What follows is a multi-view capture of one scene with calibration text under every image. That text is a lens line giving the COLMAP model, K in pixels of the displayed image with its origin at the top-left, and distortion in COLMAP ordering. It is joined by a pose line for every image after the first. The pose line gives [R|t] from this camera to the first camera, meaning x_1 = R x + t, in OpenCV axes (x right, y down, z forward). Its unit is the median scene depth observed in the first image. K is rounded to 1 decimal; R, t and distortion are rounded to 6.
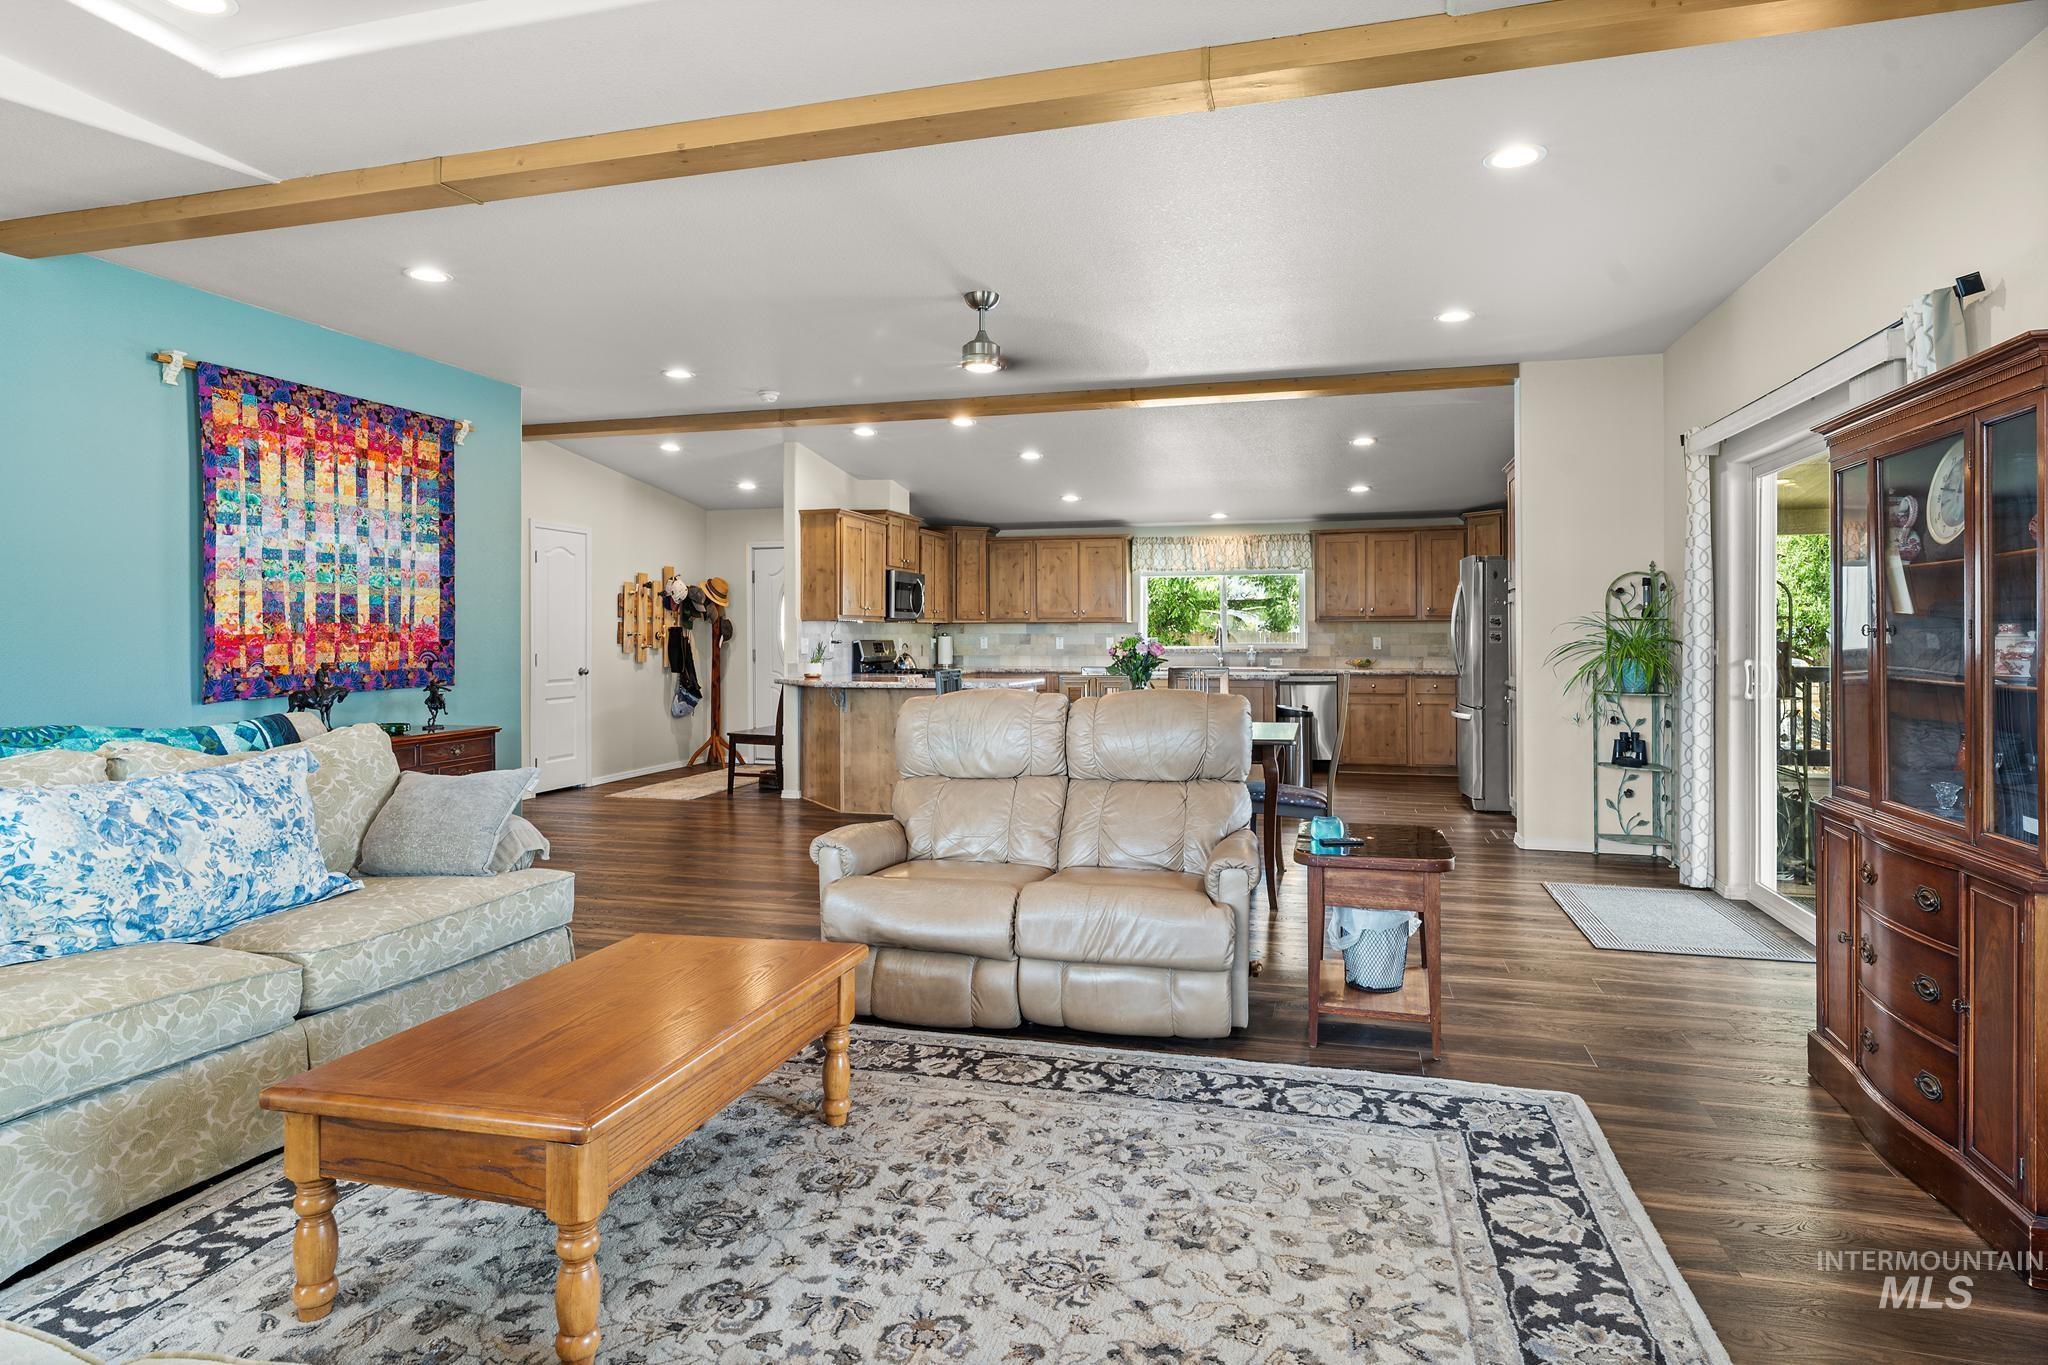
lens RADIAL K [[1148.9, 0, 1021.8], [0, 1148.9, 673.4], [0, 0, 1]] dist [-0.001449, 0.001535]
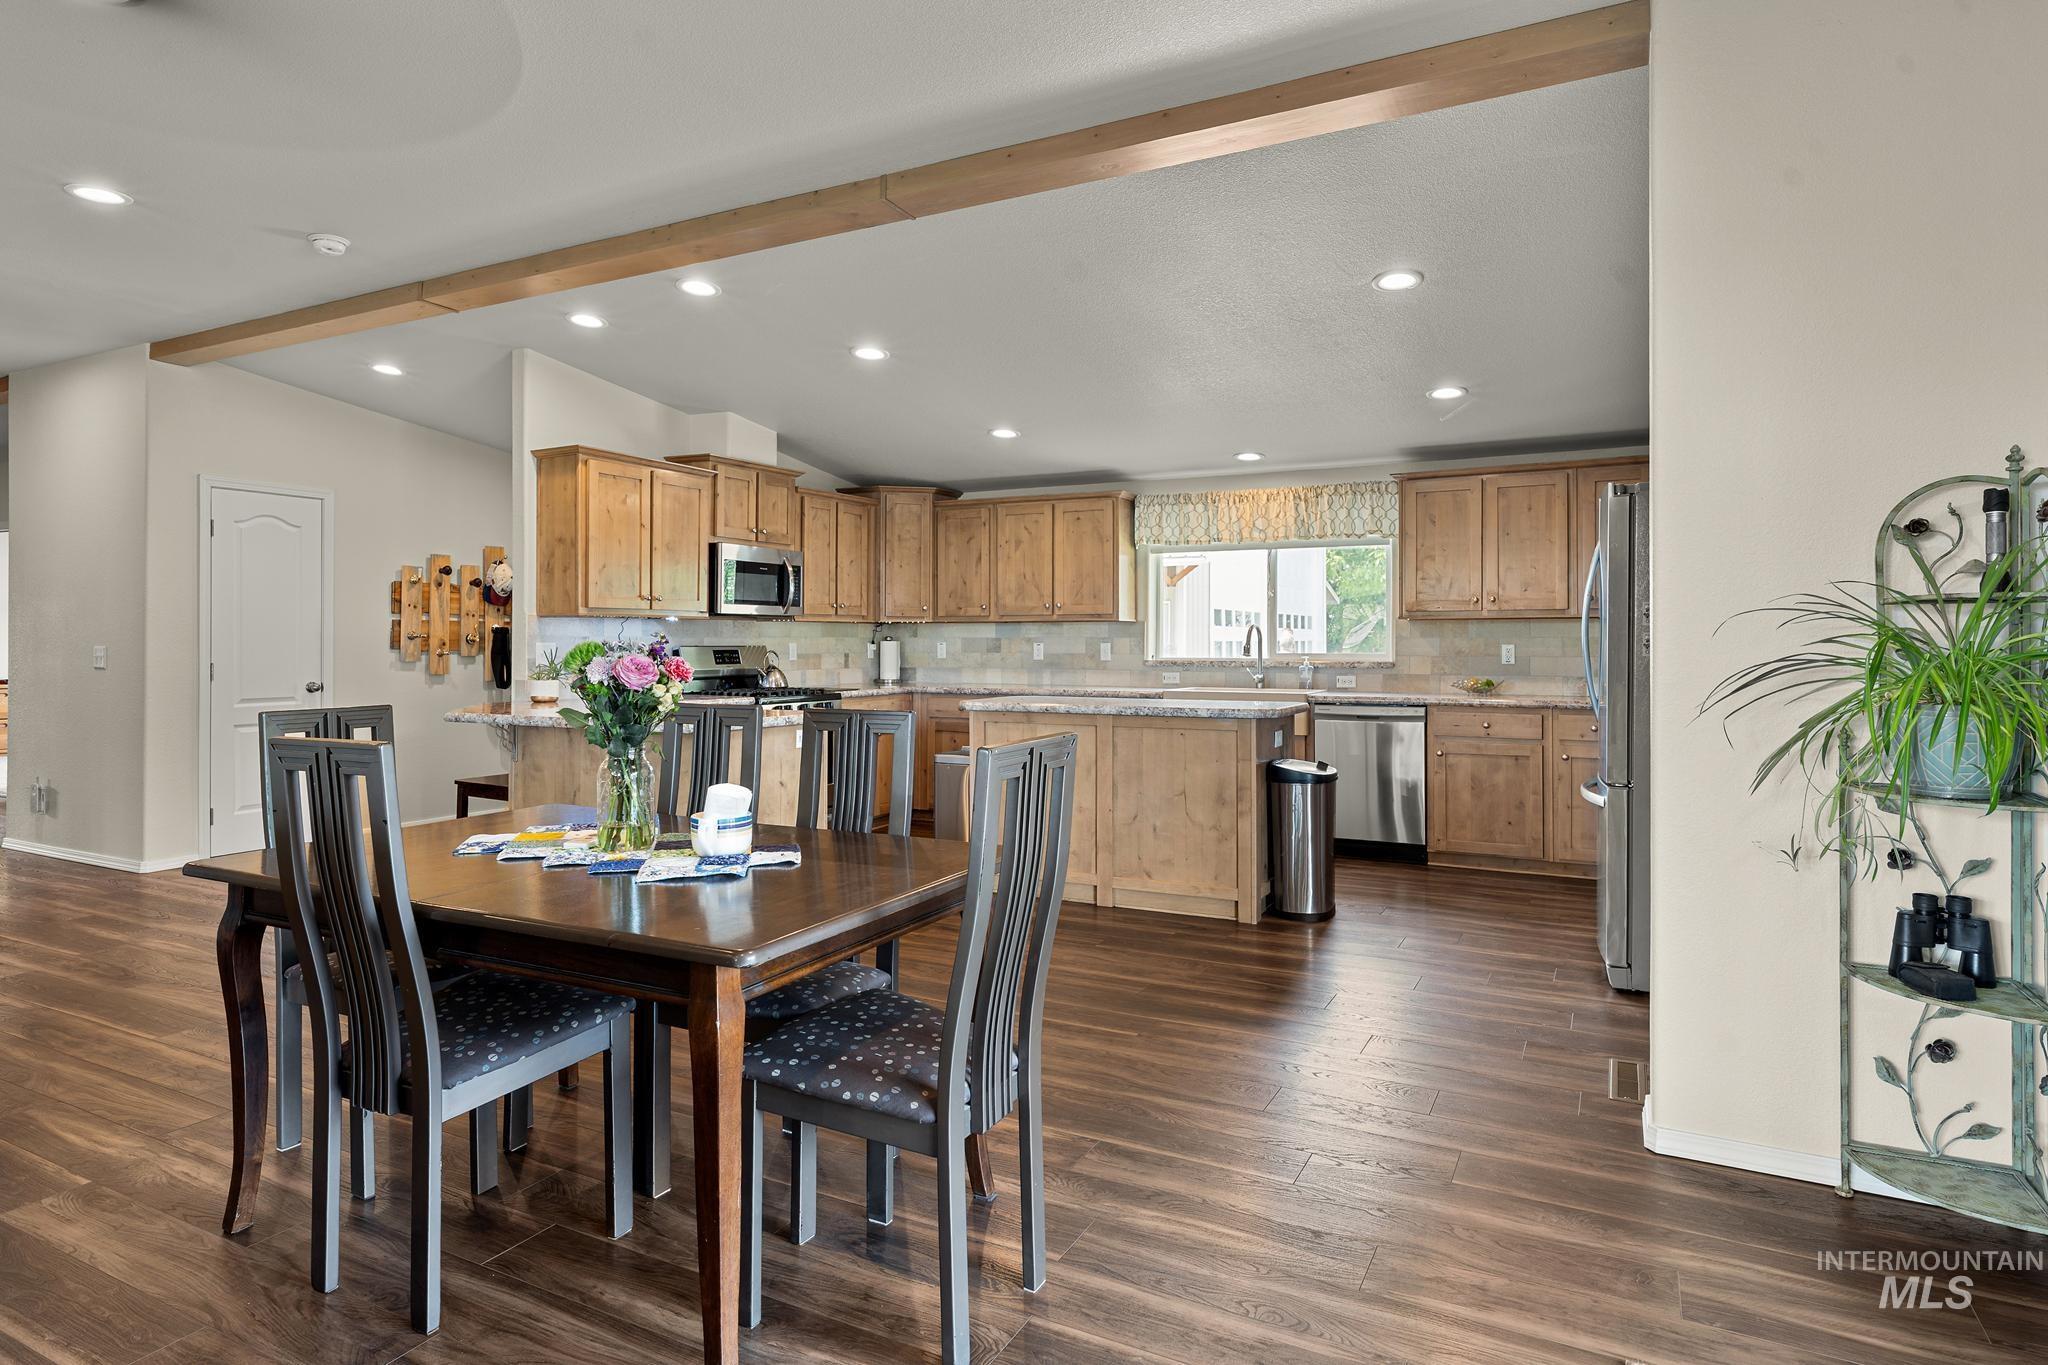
lens RADIAL K [[1148.9, 0, 1025.2], [0, 1148.9, 670.8], [0, 0, 1]] dist [-0.001449, 0.001535]
pose [[0.976097, 0.008807, -0.217157, 0.199790], [-0.010352, 0.999929, -0.005975, -0.011440], [0.217089, 0.008080, 0.976118, 0.356991]]
